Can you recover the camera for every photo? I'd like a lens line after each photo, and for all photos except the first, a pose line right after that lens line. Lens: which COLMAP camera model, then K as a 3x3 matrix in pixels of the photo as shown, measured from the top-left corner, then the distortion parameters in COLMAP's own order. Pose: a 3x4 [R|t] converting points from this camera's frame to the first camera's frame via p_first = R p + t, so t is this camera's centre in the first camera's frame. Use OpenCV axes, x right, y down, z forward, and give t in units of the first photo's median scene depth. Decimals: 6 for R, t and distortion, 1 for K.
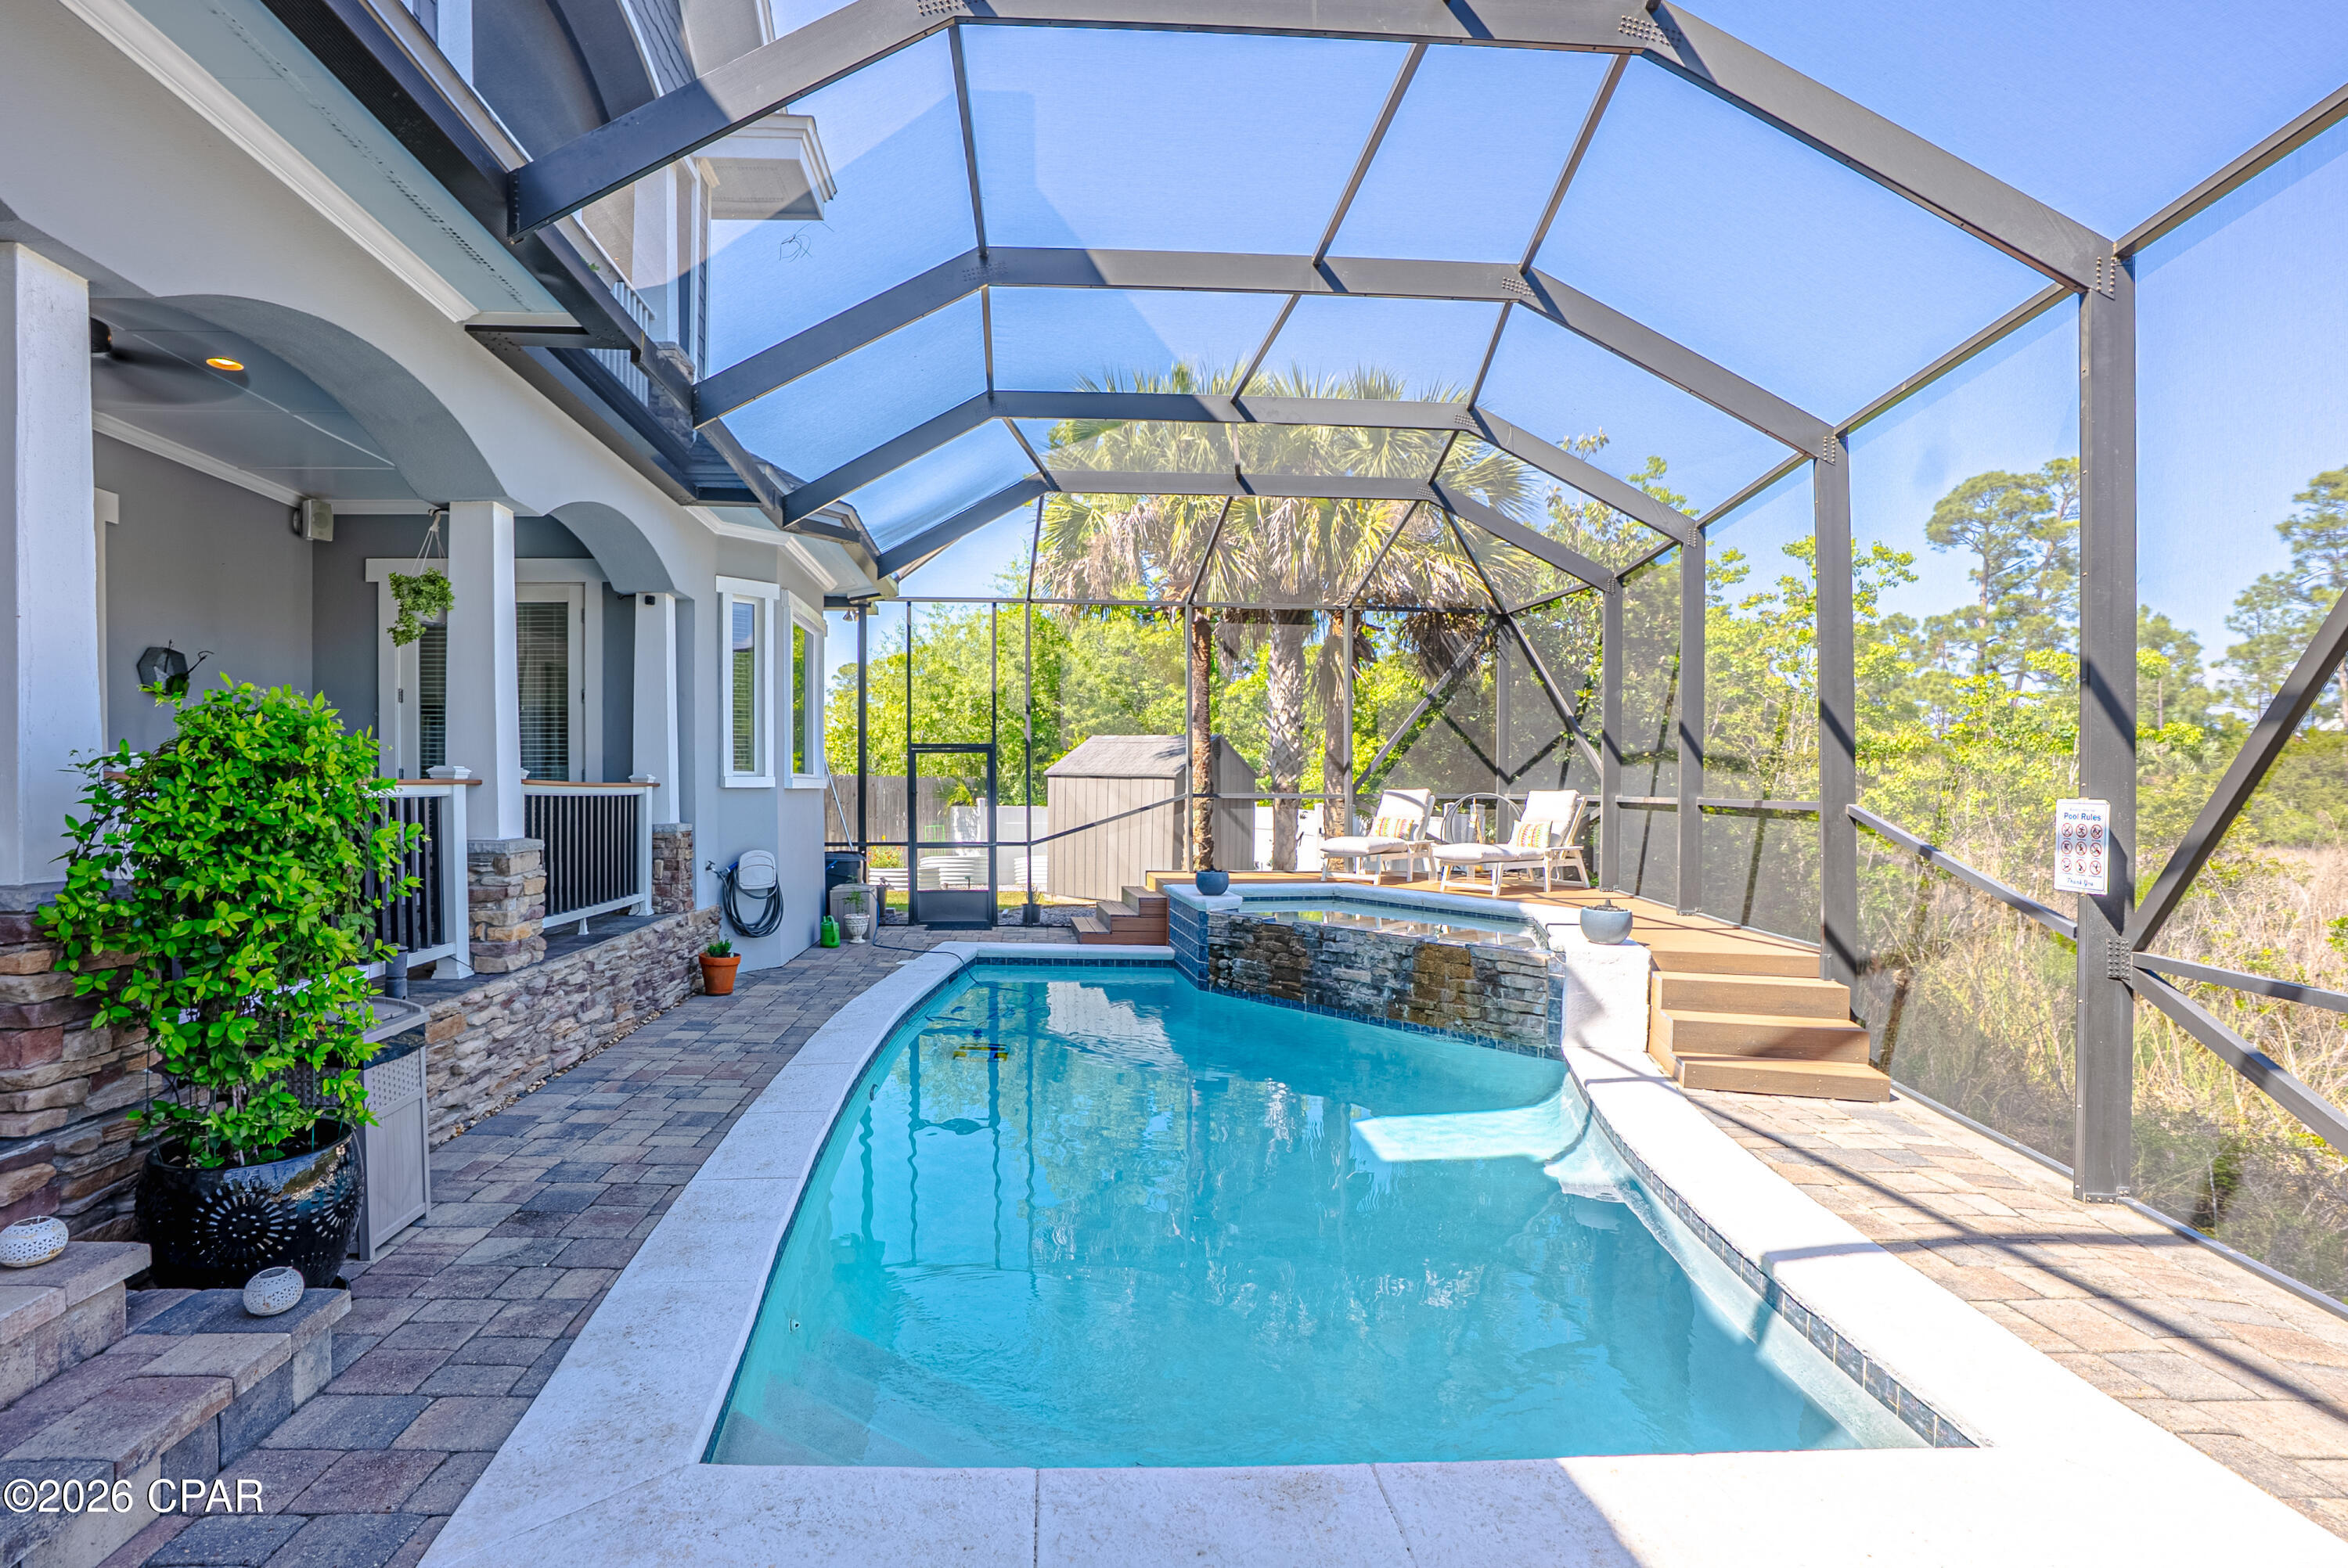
lens RADIAL K [[1342.3, 0, 1166.7], [0, 1342.3, 838.9], [0, 0, 1]] dist [-0.103835, 0.058493]
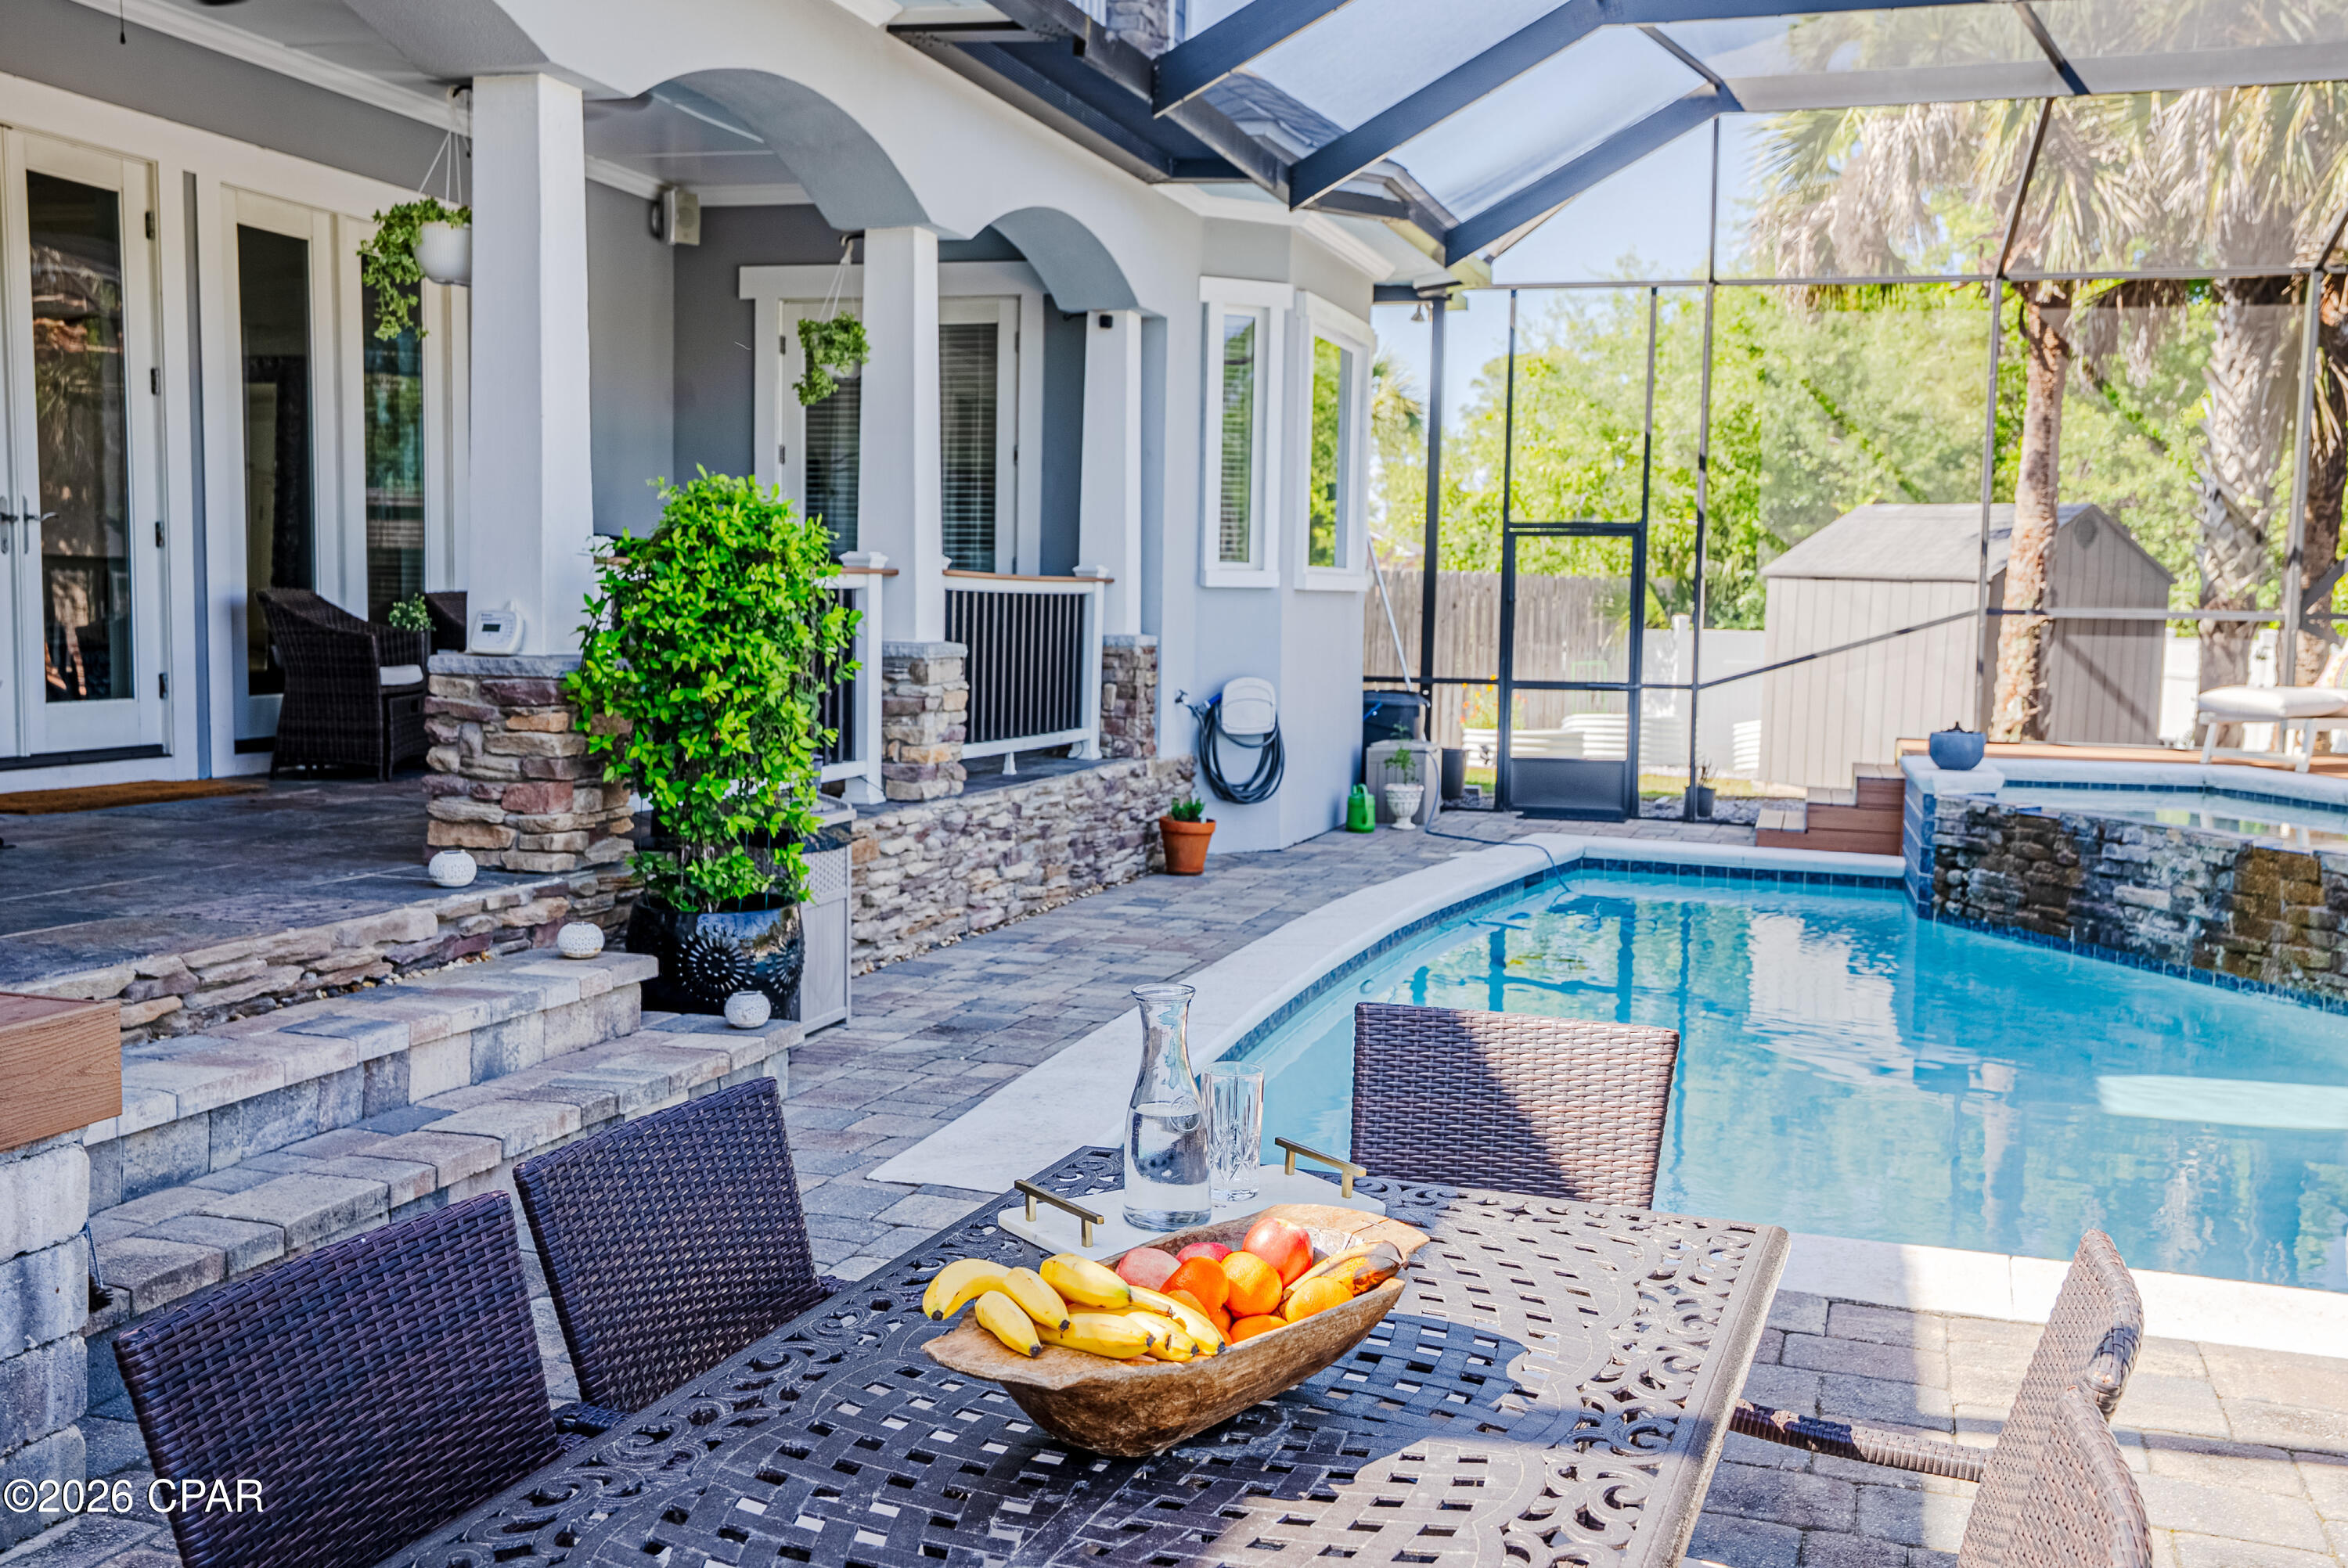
lens RADIAL K [[2420.2, 0, 1174.0], [0, 2420.2, 784.0], [0, 0, 1]] dist [0.024494, 0.001319]
pose [[0.939281, 0.039709, -0.340843, 0.127031], [-0.026401, 0.998700, 0.043596, 0.014506], [0.342132, -0.031950, 0.939109, -0.288819]]
